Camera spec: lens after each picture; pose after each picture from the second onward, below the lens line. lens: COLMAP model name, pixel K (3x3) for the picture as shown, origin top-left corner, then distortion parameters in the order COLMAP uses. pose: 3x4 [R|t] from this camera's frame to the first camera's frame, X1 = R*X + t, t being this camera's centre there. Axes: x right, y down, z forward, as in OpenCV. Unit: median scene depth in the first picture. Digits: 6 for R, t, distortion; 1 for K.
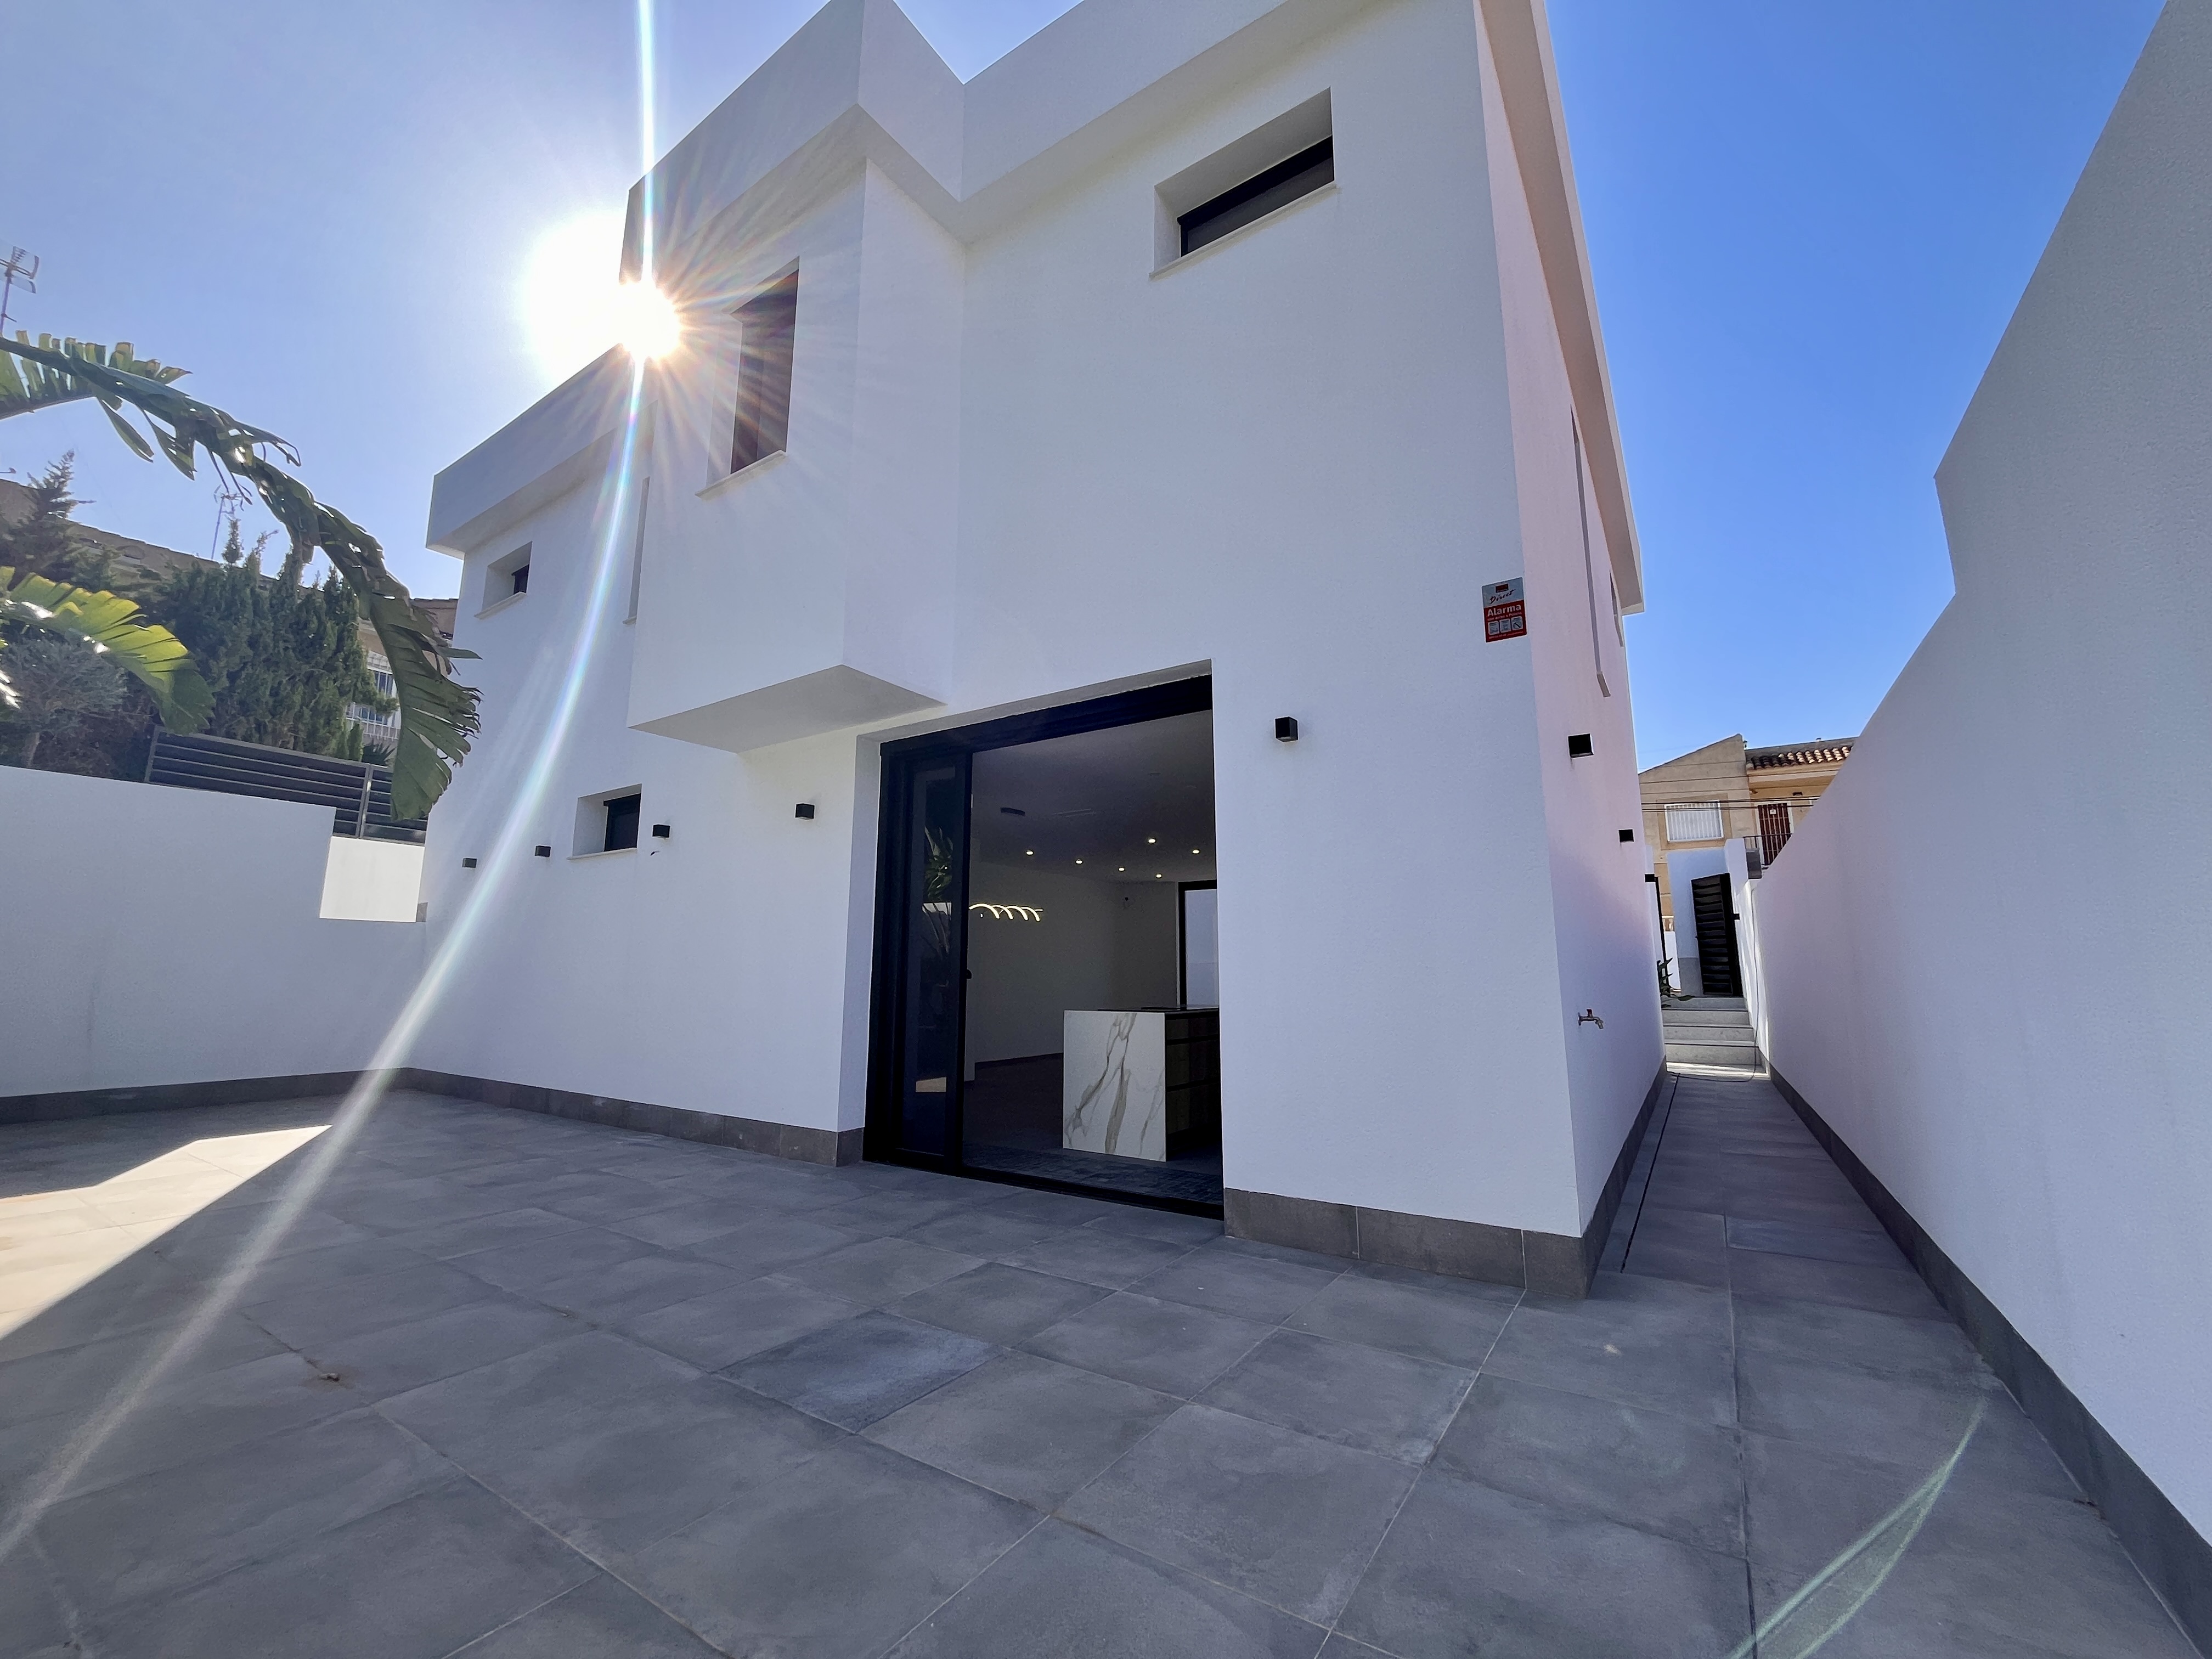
lens RADIAL K [[891.2, 0, 1104.5], [0, 891.2, 827.0], [0, 0, 1]] dist [-0.001771, -0.000233]
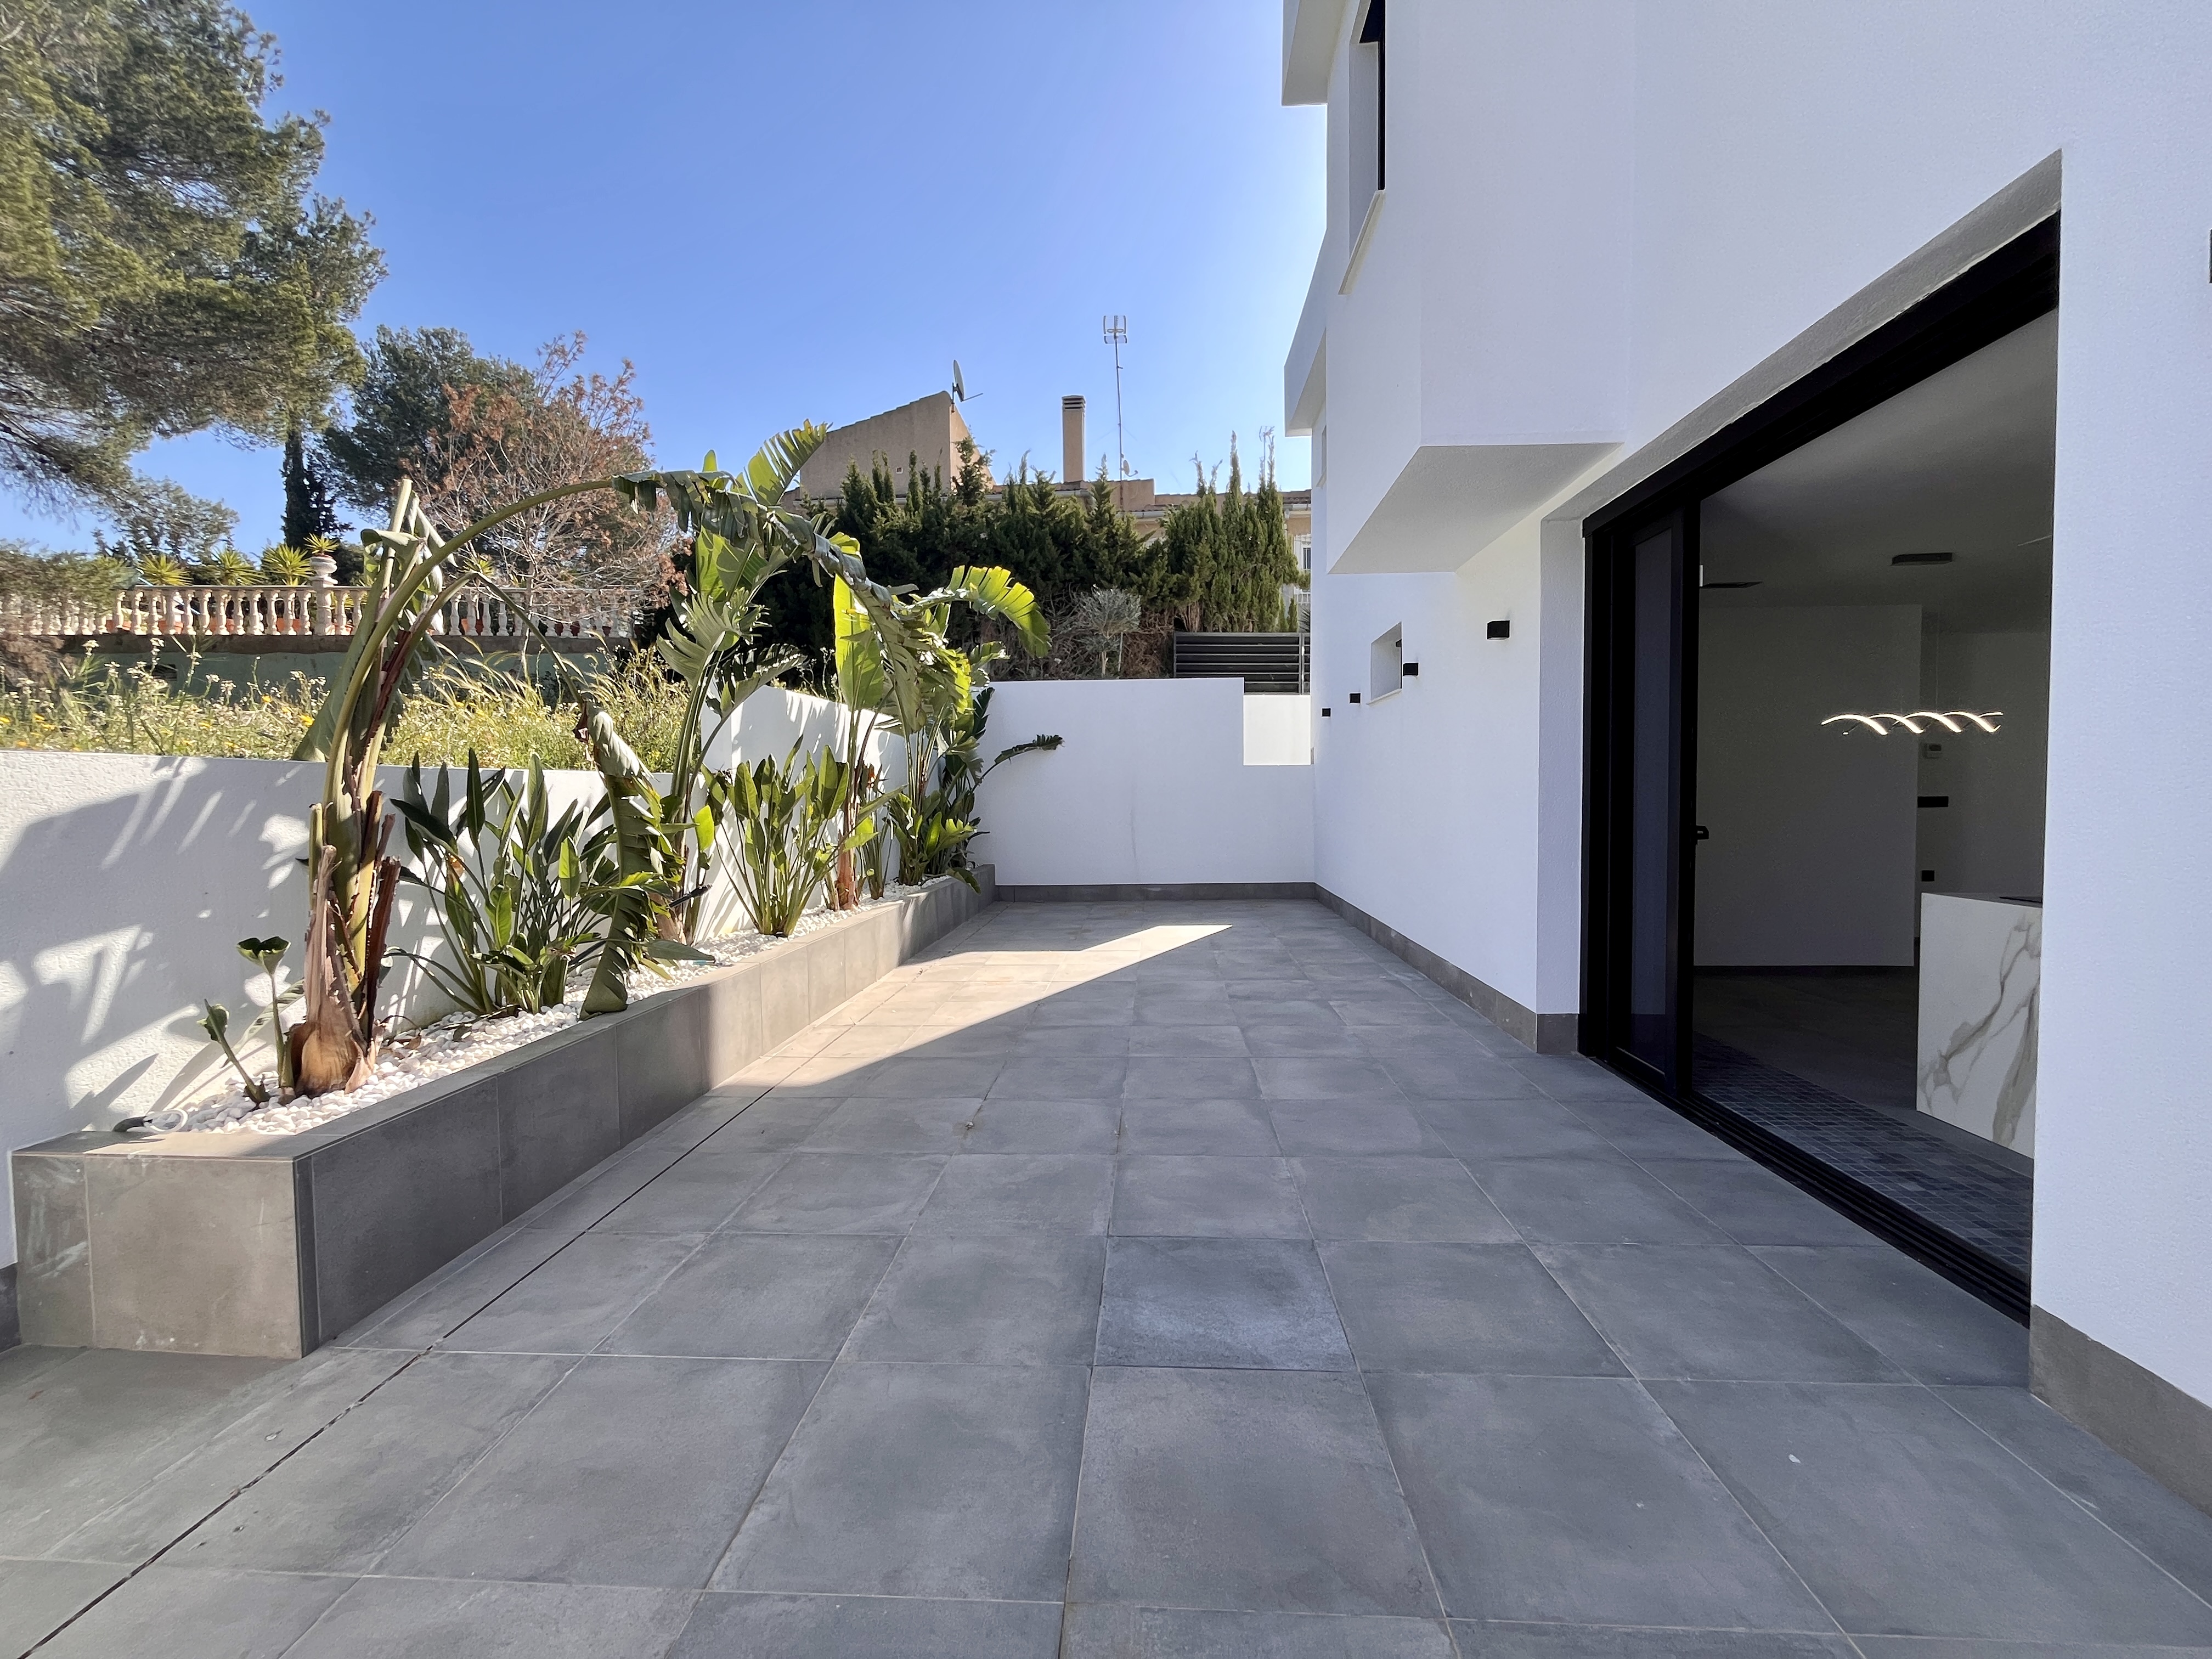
lens RADIAL K [[893.1, 0, 1106.0], [0, 893.1, 829.5], [0, 0, 1]] dist [-0.000211, 0.000176]
pose [[0.506592, 0.028163, -0.861726, 0.313143], [0.152181, 0.980853, 0.121521, 0.012424], [0.848649, -0.192700, 0.492606, 0.401395]]
